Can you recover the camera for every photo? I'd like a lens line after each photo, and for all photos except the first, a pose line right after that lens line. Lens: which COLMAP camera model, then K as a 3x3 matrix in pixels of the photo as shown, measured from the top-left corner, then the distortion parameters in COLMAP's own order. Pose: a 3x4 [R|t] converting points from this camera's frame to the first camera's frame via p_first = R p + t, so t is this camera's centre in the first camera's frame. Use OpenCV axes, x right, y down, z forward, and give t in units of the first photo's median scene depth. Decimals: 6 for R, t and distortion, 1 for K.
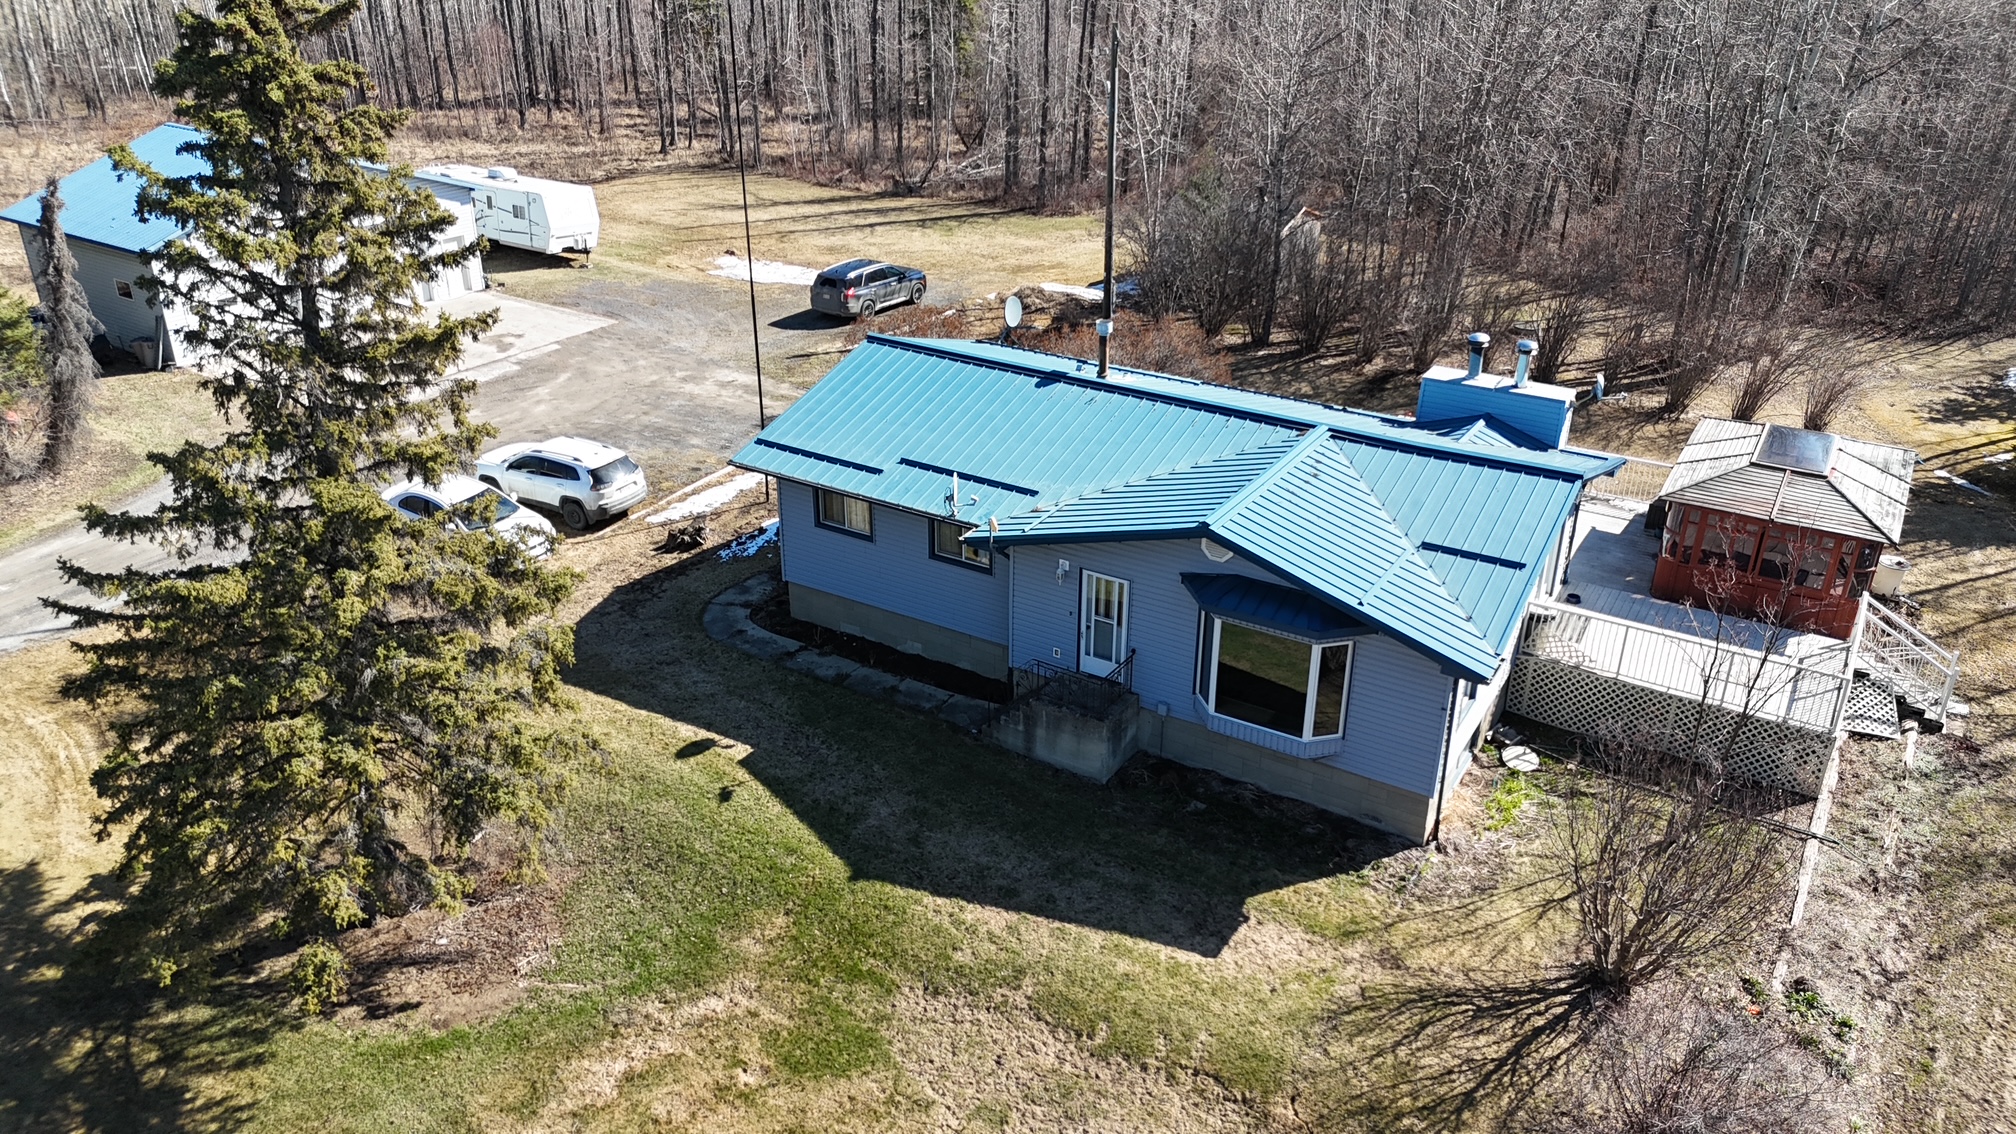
lens RADIAL K [[1464.0, 0, 1008.0], [0, 1464.0, 567.0], [0, 0, 1]] dist [-0.000350, -0.001384]
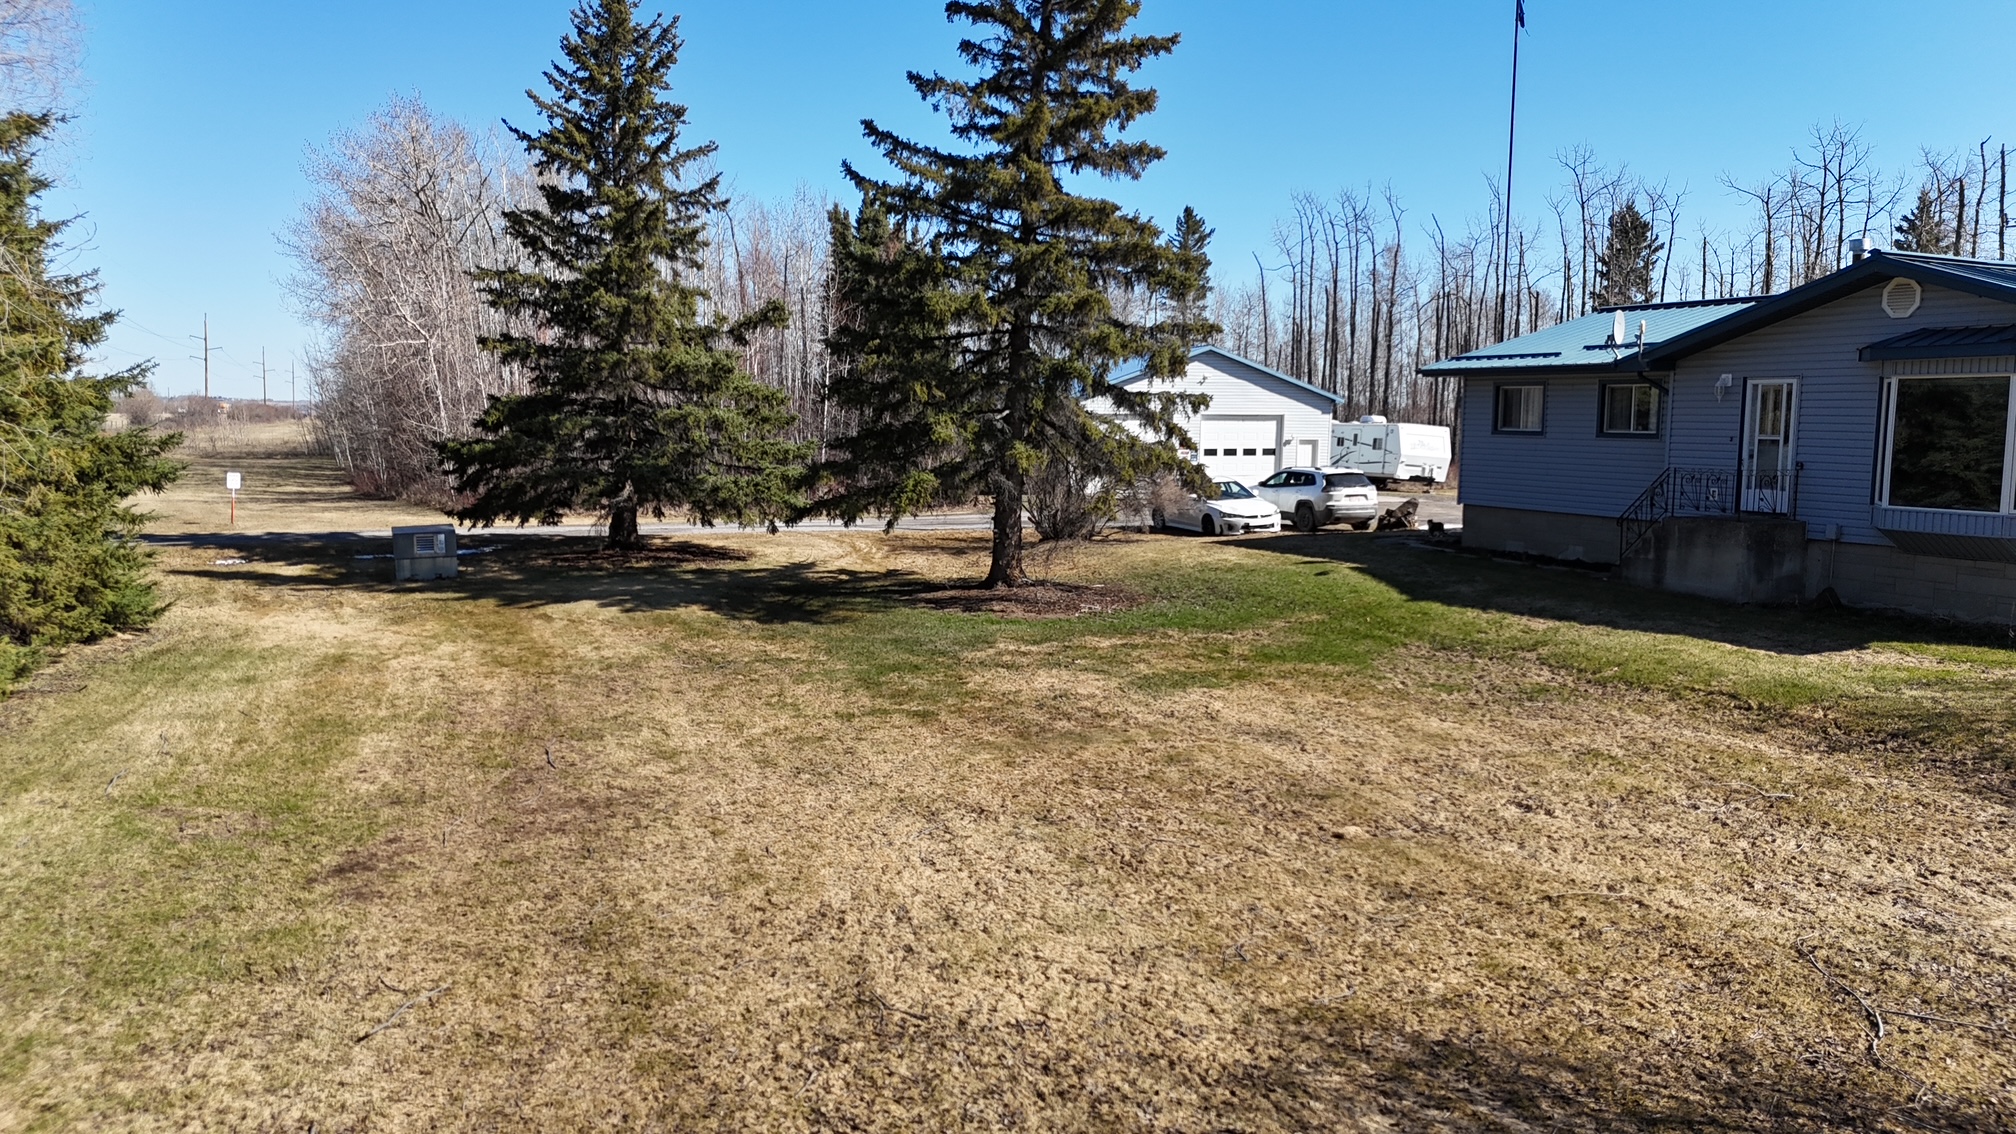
lens RADIAL K [[1464.0, 0, 1008.0], [0, 1464.0, 567.0], [0, 0, 1]] dist [-0.000350, -0.001384]
pose [[0.793538, 0.063123, -0.605238, 0.236610], [-0.293031, 0.911332, -0.289150, 0.487186], [0.533321, 0.406805, 0.741673, 0.148906]]
